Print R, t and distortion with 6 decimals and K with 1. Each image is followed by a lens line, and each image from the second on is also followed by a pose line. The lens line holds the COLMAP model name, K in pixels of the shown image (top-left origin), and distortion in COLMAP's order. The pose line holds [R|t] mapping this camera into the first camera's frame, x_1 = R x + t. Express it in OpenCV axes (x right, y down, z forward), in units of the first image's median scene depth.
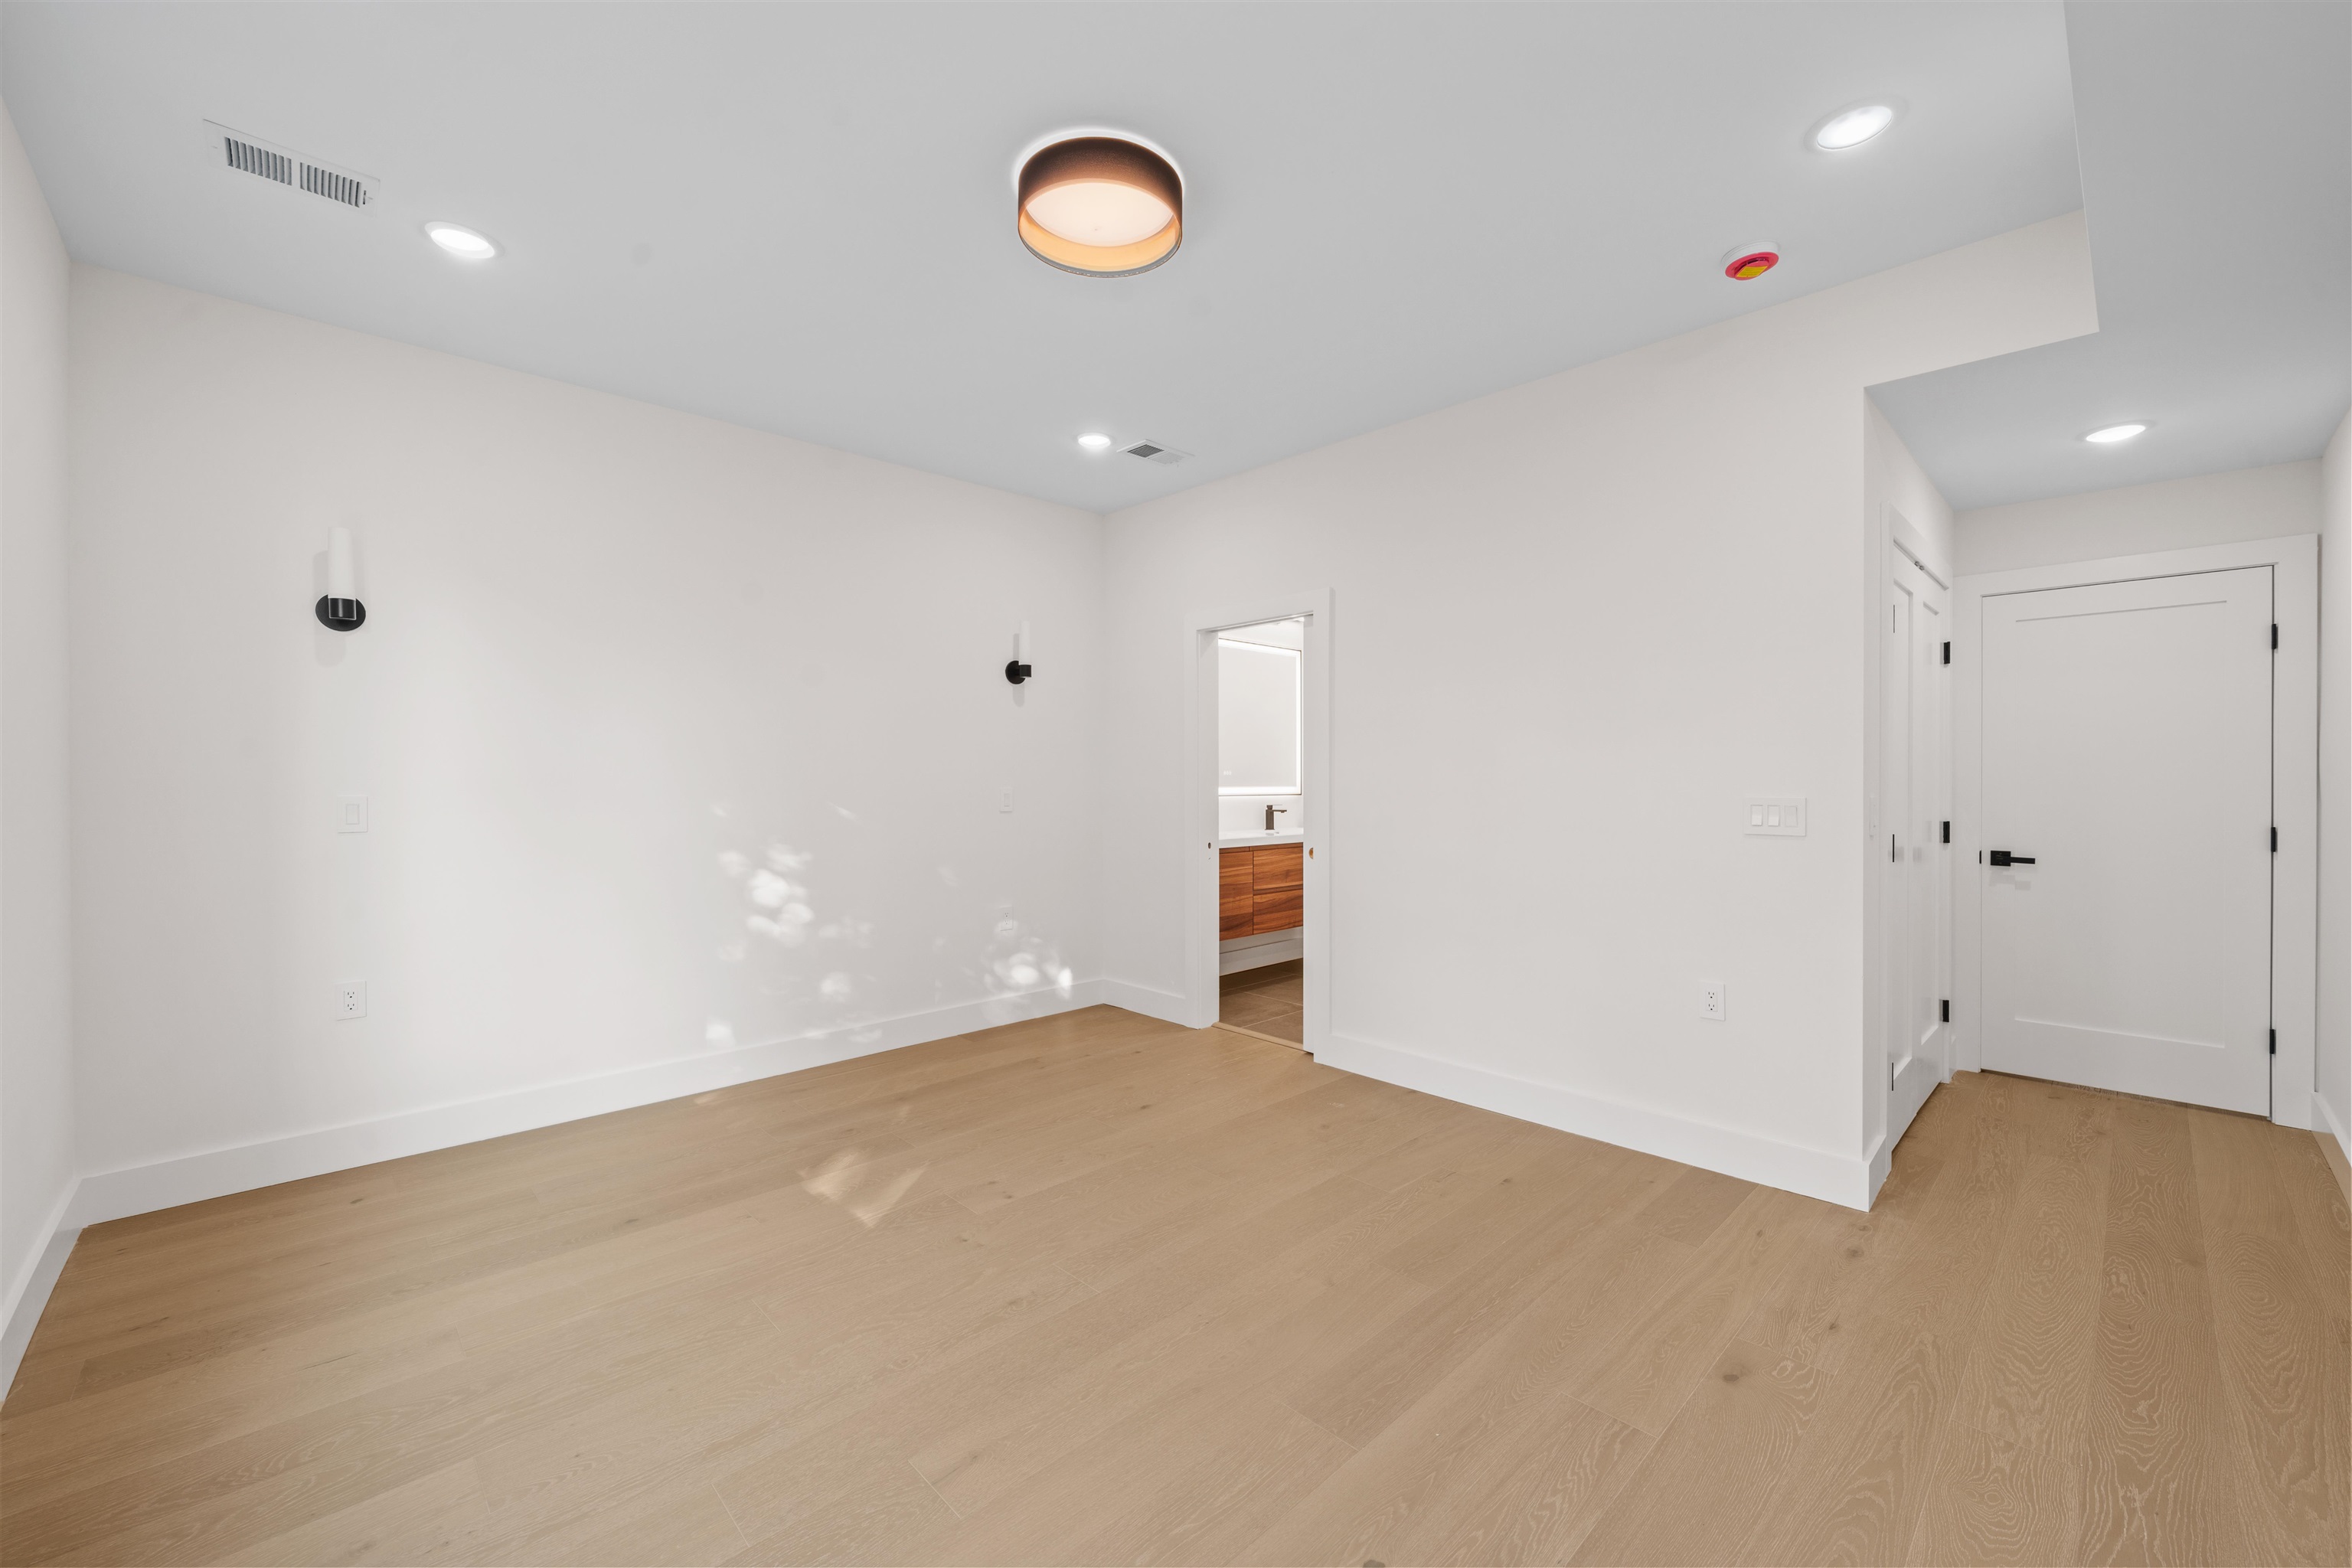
lens RADIAL K [[928.1, 0, 1169.7], [0, 928.1, 779.8], [0, 0, 1]] dist [-0.000301, -0.000277]
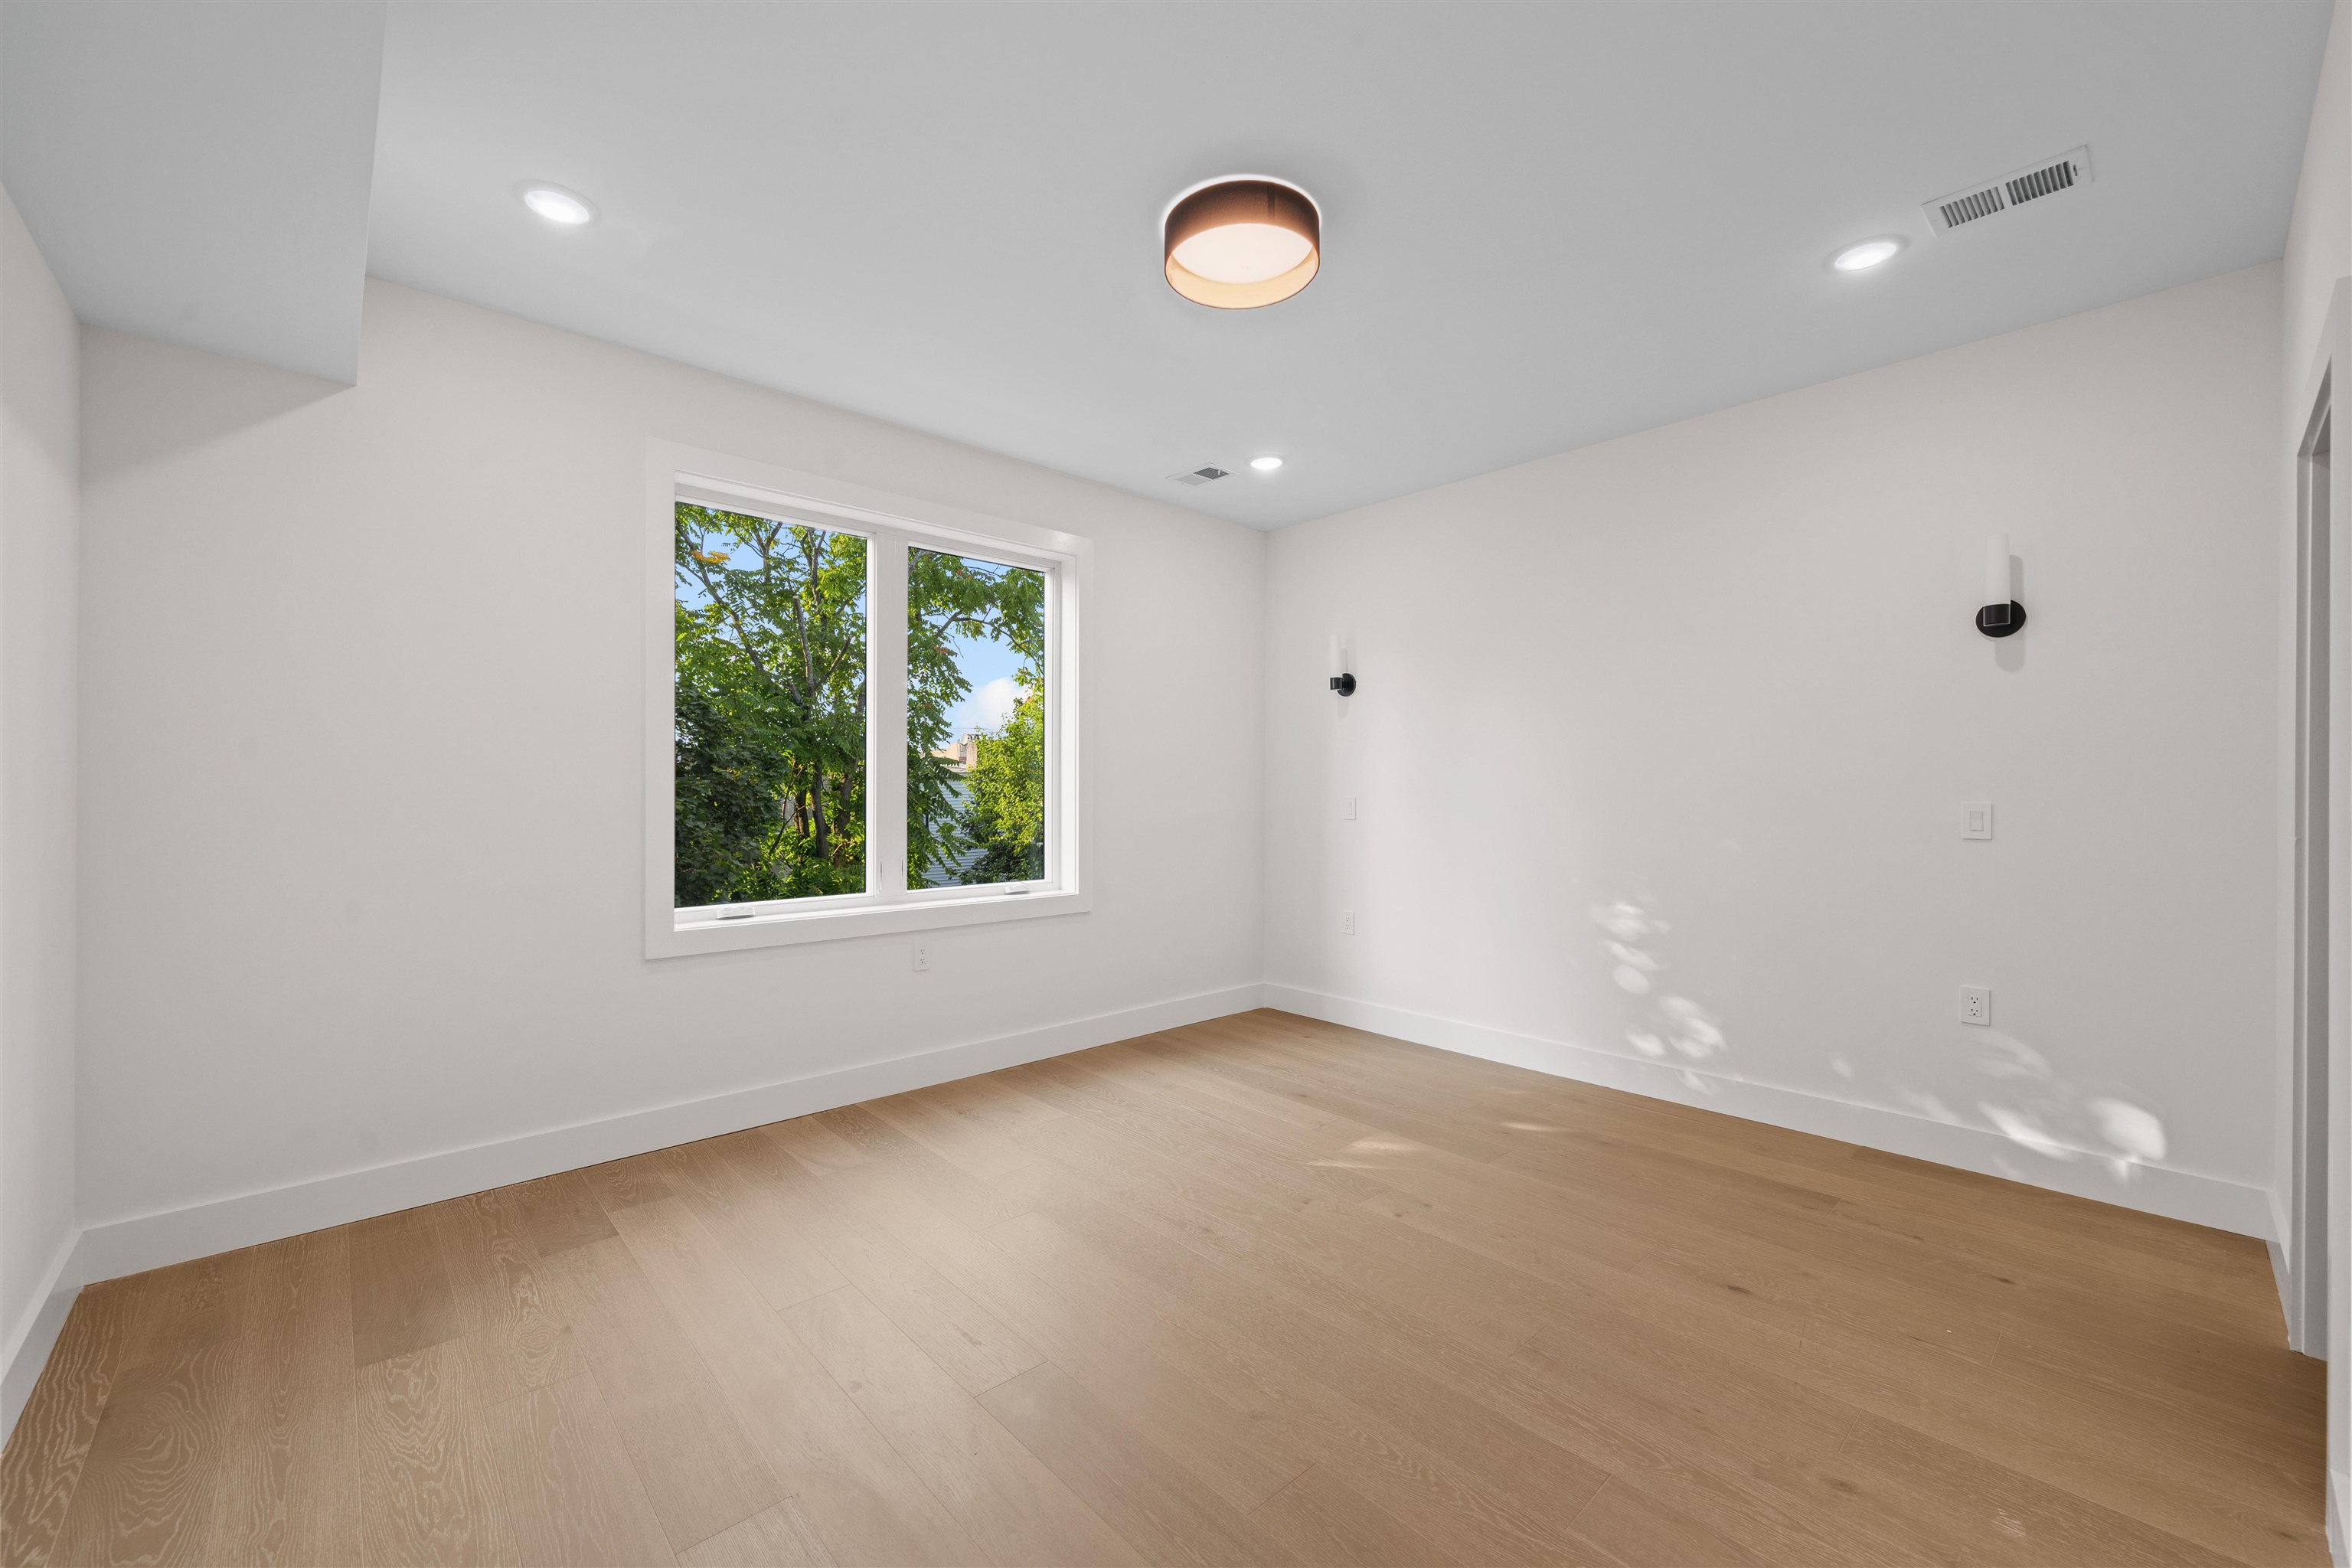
lens RADIAL K [[928.1, 0, 1169.9], [0, 928.1, 787.4], [0, 0, 1]] dist [-0.000301, -0.000277]
pose [[-0.018486, 0.004983, -0.999817, 0.756453], [-0.001252, 0.999987, 0.005007, -0.007700], [0.999828, 0.001344, -0.018479, 0.722643]]
